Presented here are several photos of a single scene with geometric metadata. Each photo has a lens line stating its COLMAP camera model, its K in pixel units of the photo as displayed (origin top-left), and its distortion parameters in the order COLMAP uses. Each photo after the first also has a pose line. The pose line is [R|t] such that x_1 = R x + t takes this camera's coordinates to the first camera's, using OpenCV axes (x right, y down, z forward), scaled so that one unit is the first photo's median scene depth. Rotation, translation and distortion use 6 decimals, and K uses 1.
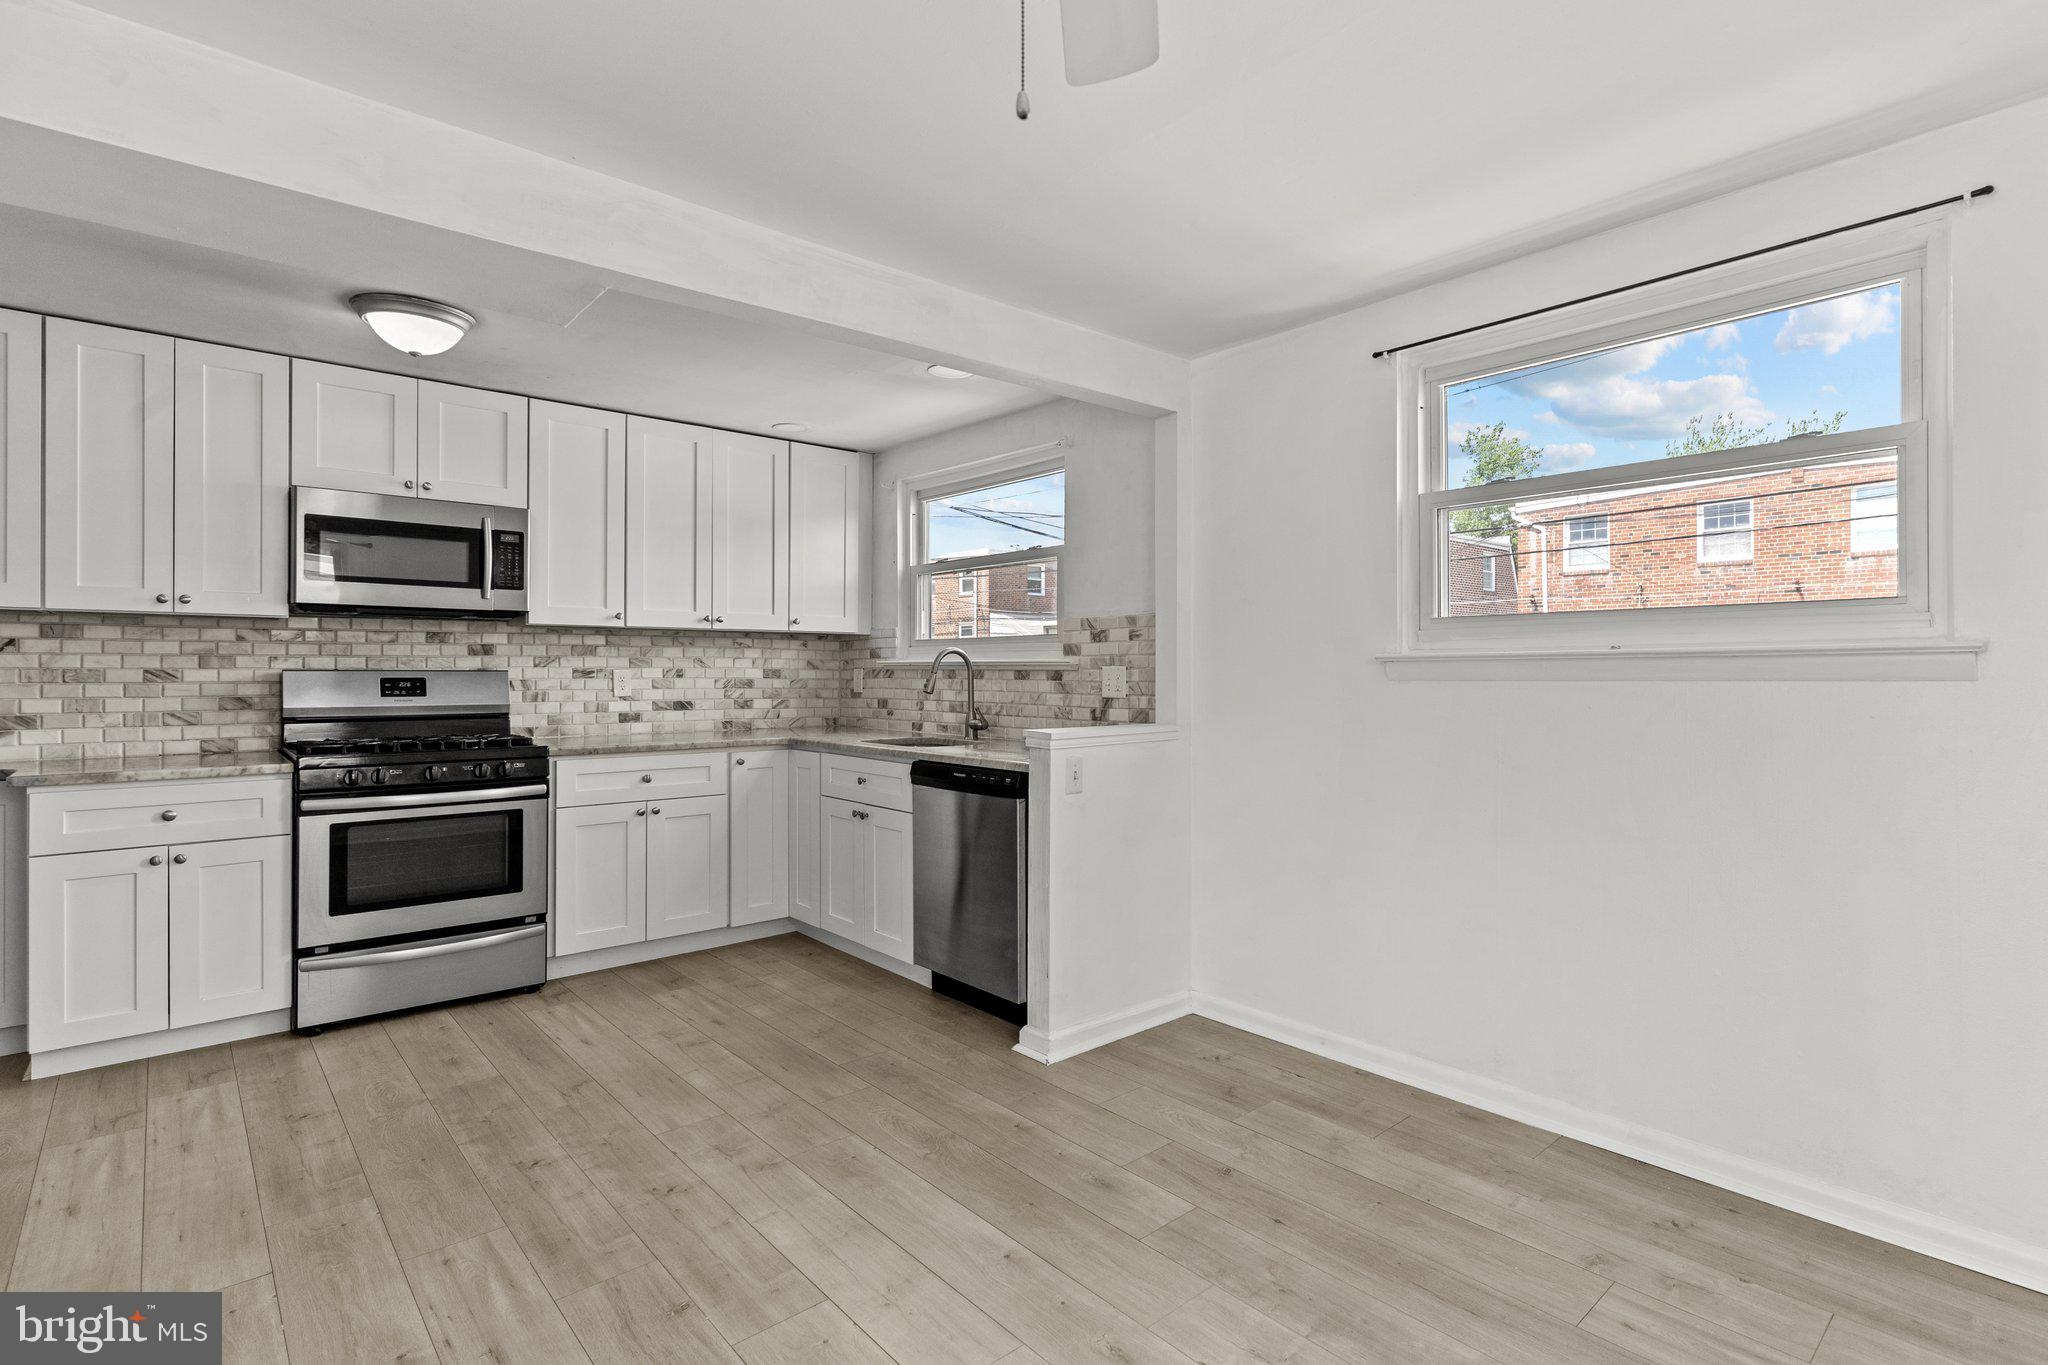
lens RADIAL K [[999.8, 0, 1026.3], [0, 999.8, 654.7], [0, 0, 1]] dist [-0.000410, -0.000306]
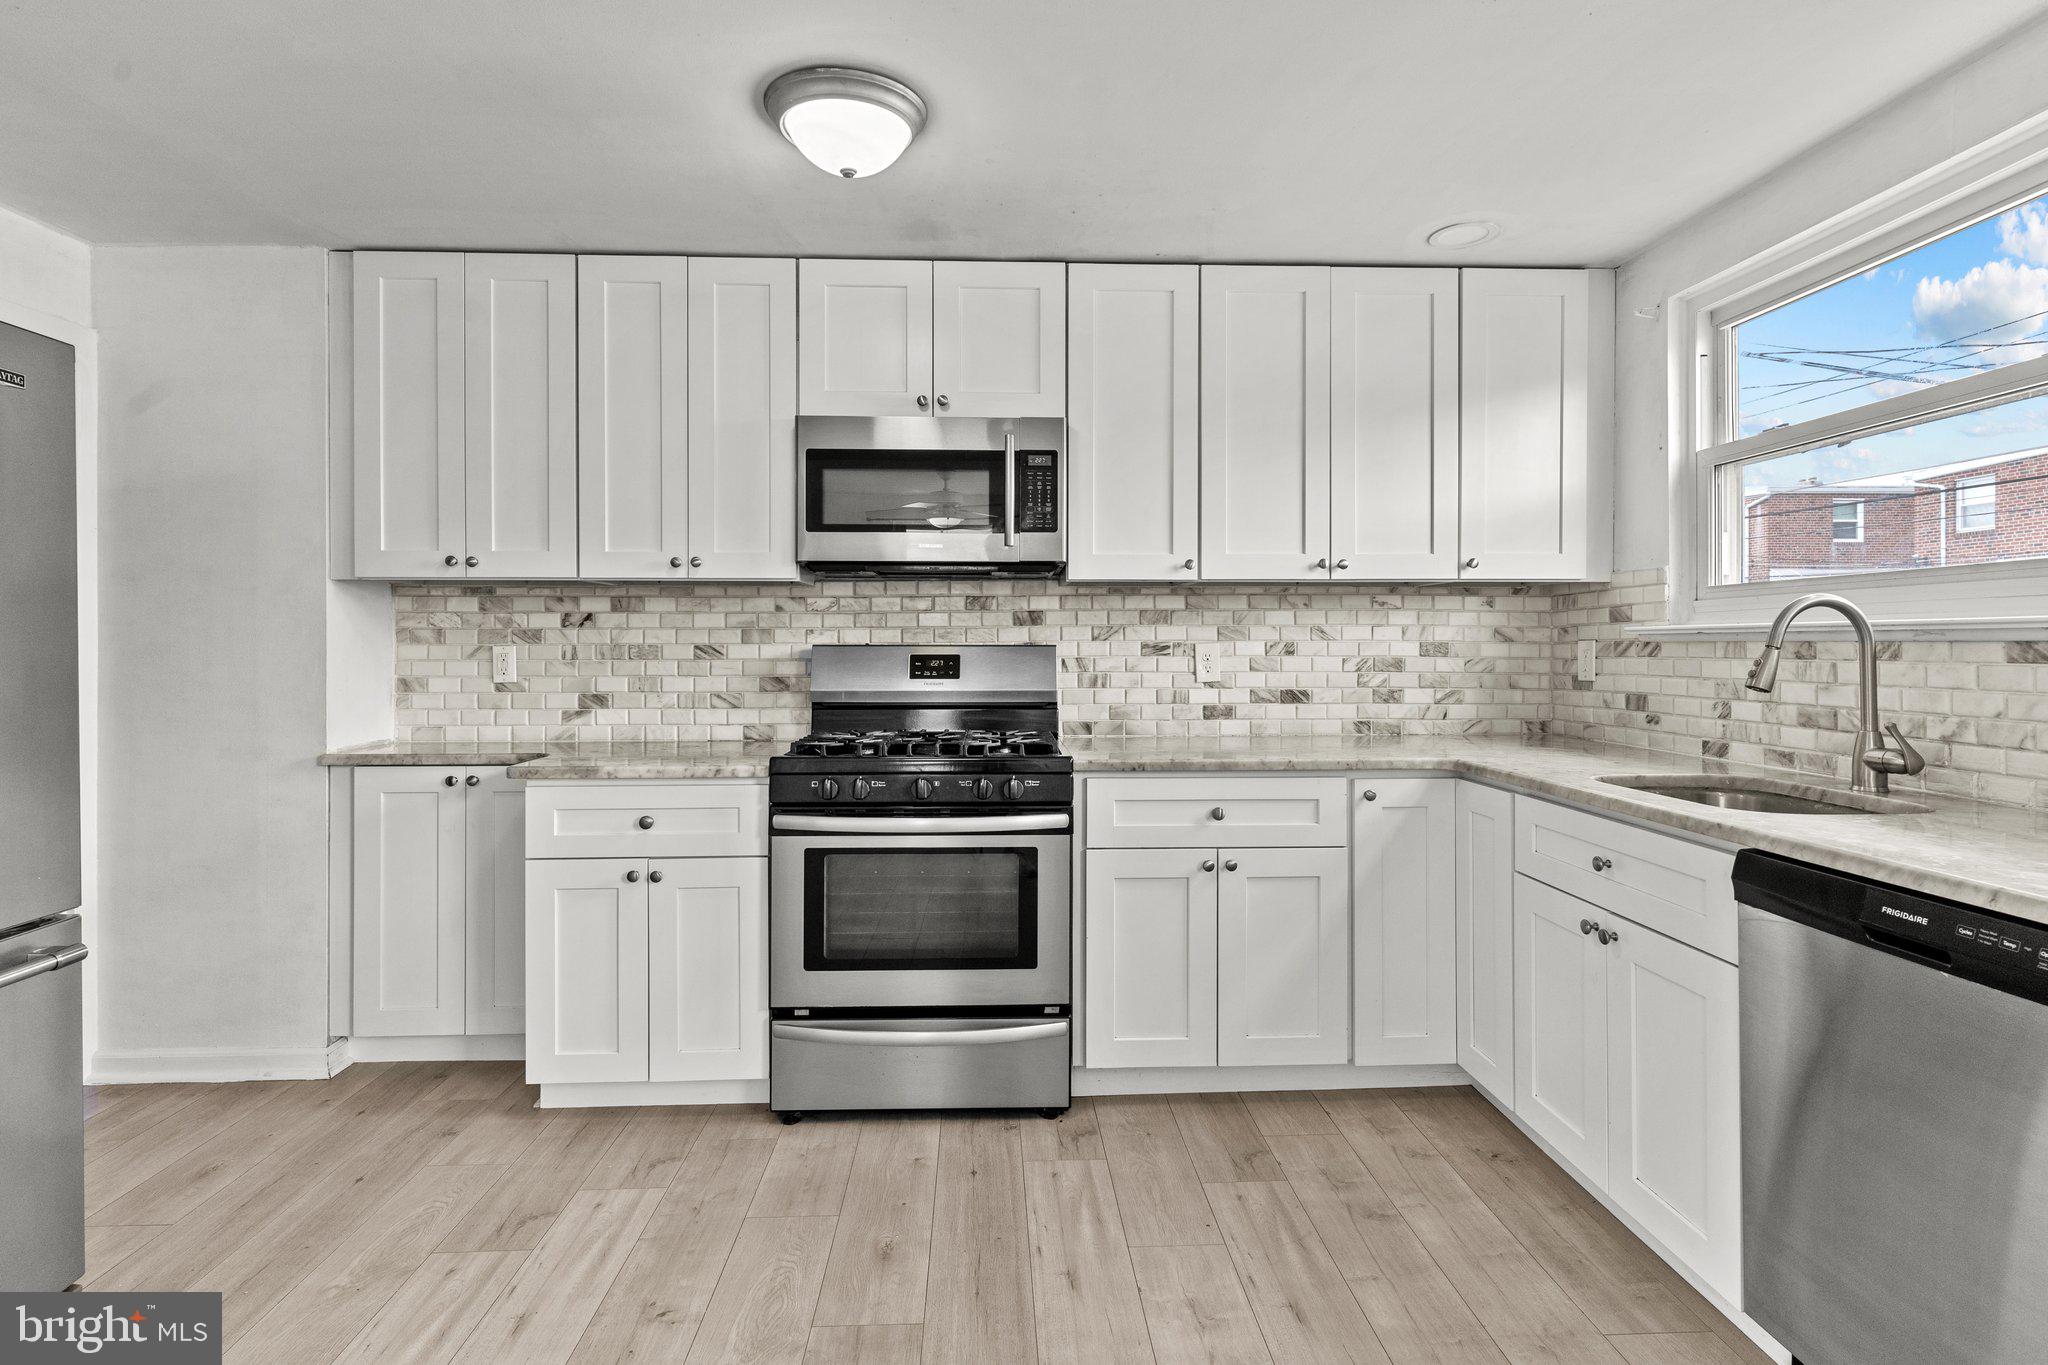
lens RADIAL K [[999.8, 0, 1026.3], [0, 999.8, 654.7], [0, 0, 1]] dist [-0.000410, -0.000306]
pose [[0.785778, 0.002811, -0.618502, -0.076666], [0.012189, 0.999725, 0.020030, 0.007700], [0.618388, -0.023278, 0.785528, 0.403720]]
